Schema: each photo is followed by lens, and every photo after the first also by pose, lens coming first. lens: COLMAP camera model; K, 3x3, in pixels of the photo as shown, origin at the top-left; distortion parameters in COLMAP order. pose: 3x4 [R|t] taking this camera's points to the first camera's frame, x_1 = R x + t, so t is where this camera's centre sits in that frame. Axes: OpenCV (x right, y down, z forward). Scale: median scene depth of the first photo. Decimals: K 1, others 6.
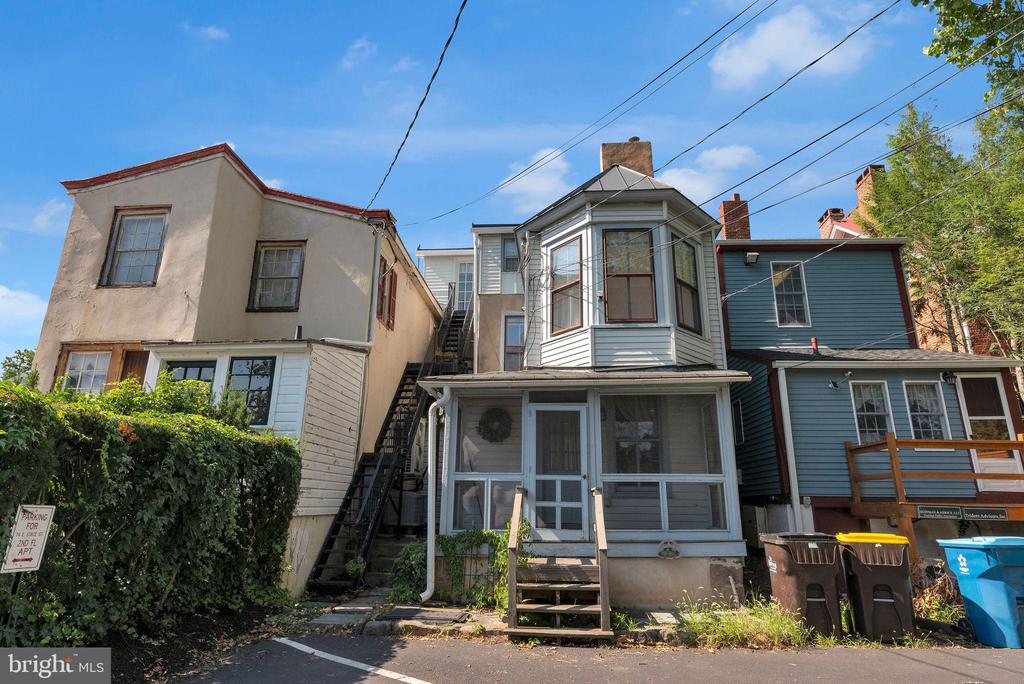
lens RADIAL K [[565.2, 0, 507.1], [0, 565.2, 341.6], [0, 0, 1]] dist [0.000632, -0.000004]
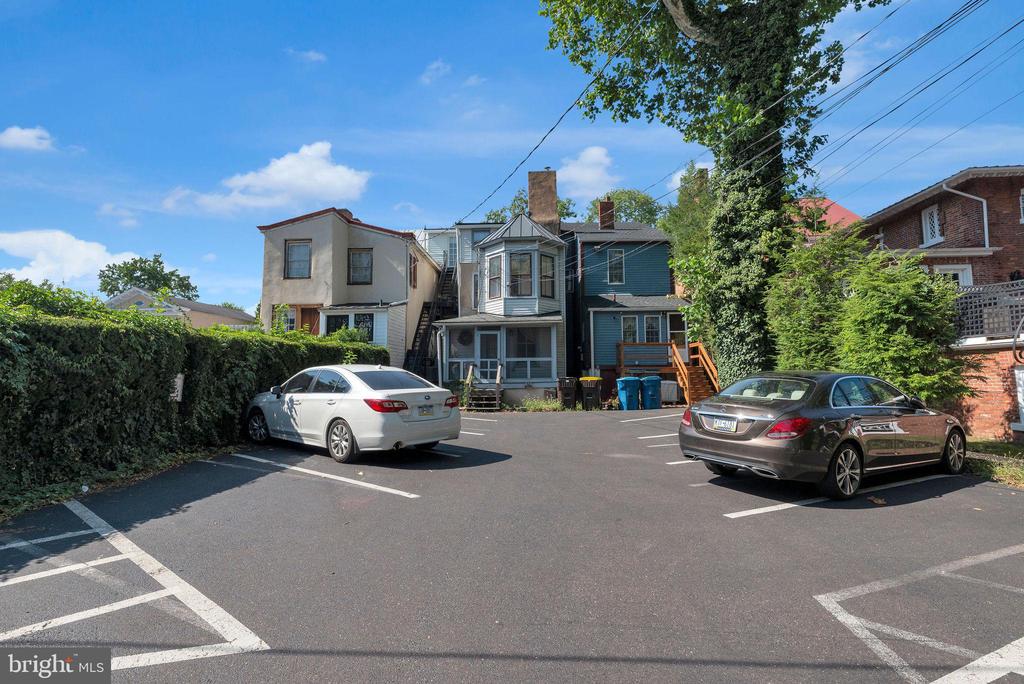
lens RADIAL K [[504.4, 0, 512.4], [0, 504.4, 343.9], [0, 0, 1]] dist [0.001391, 0.000073]
pose [[0.999660, -0.015110, 0.021247, 0.125936], [0.010190, 0.976545, 0.215070, -0.271040], [-0.023999, -0.214780, 0.976367, -1.030676]]
